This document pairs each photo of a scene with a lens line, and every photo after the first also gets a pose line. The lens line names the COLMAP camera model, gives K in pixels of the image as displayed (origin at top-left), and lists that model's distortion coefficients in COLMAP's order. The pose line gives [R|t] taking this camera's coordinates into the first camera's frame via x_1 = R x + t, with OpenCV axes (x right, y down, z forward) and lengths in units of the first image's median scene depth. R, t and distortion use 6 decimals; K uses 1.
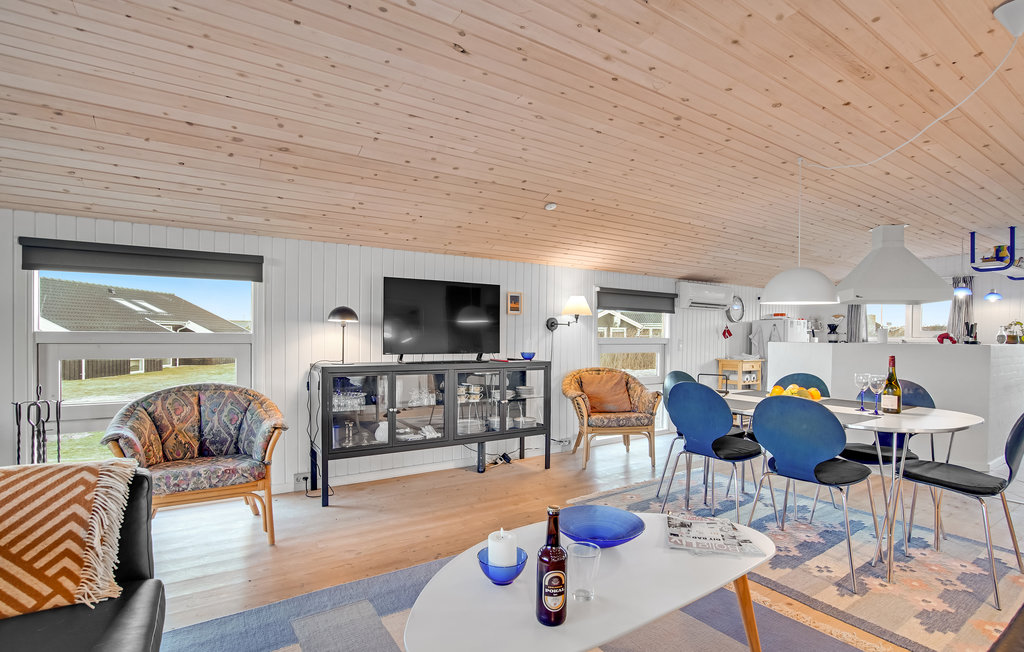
lens RADIAL K [[491.2, 0, 506.6], [0, 491.2, 345.3], [0, 0, 1]] dist [-0.033537, 0.004852]
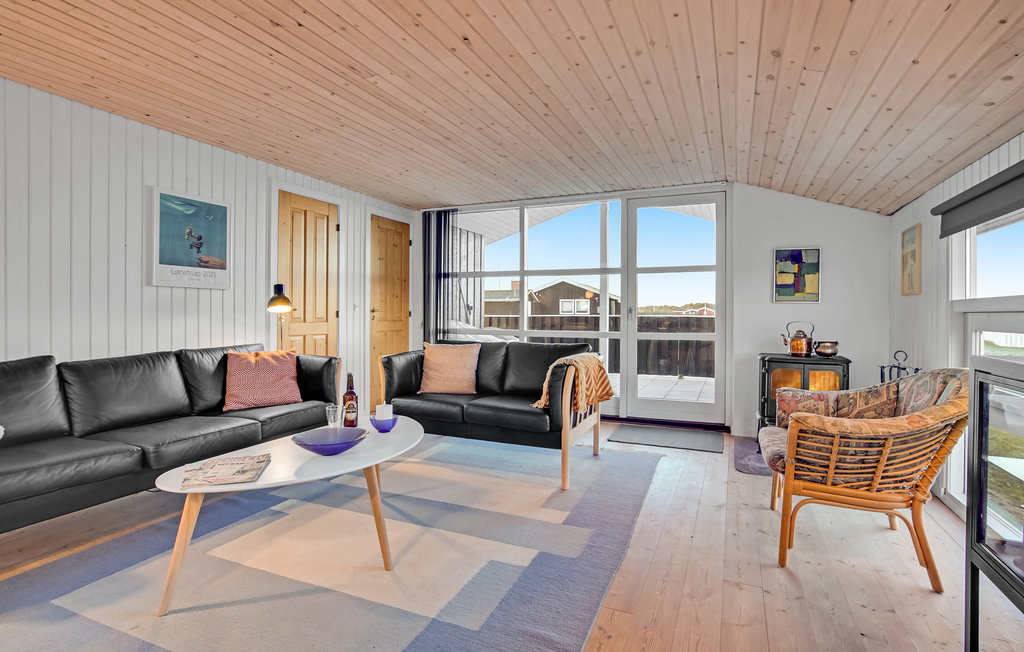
lens RADIAL K [[491.2, 0, 518.1], [0, 491.2, 317.7], [0, 0, 1]] dist [-0.033537, 0.004852]
pose [[-0.835001, -0.009277, -0.550170, 0.235132], [-0.025052, 0.999462, 0.021169, 0.008424], [0.549677, 0.031459, -0.834784, 1.104351]]
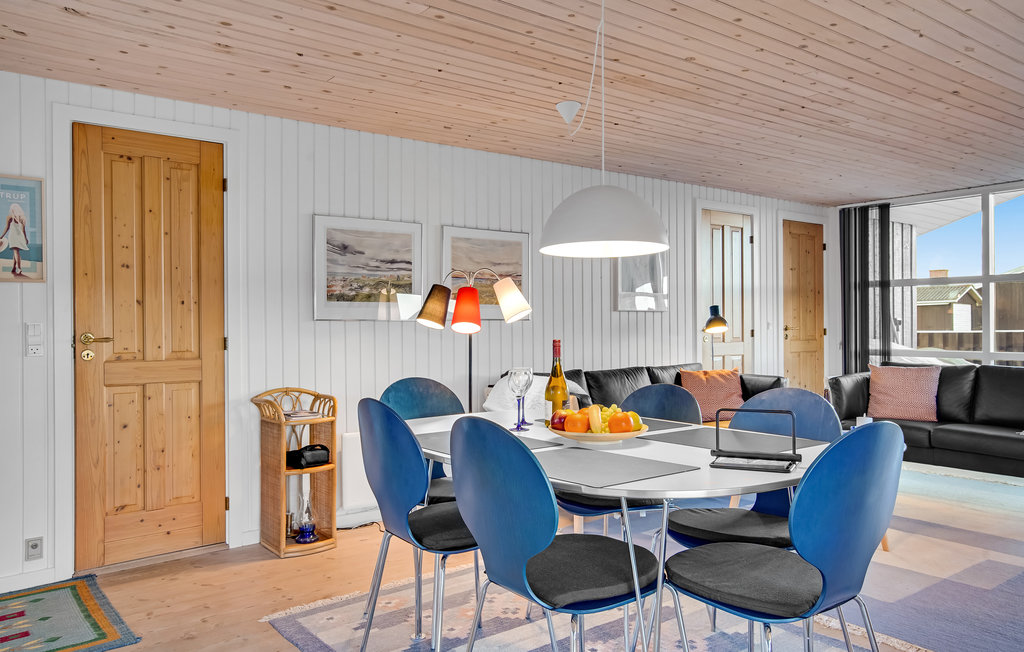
lens RADIAL K [[758.2, 0, 526.0], [0, 758.2, 322.7], [0, 0, 1]] dist [0.016691, 0.036845]
pose [[-0.996253, -0.003785, -0.086404, 0.654453], [-0.005125, 0.999870, 0.015286, -0.013975], [0.086335, 0.015672, -0.996143, 1.583940]]
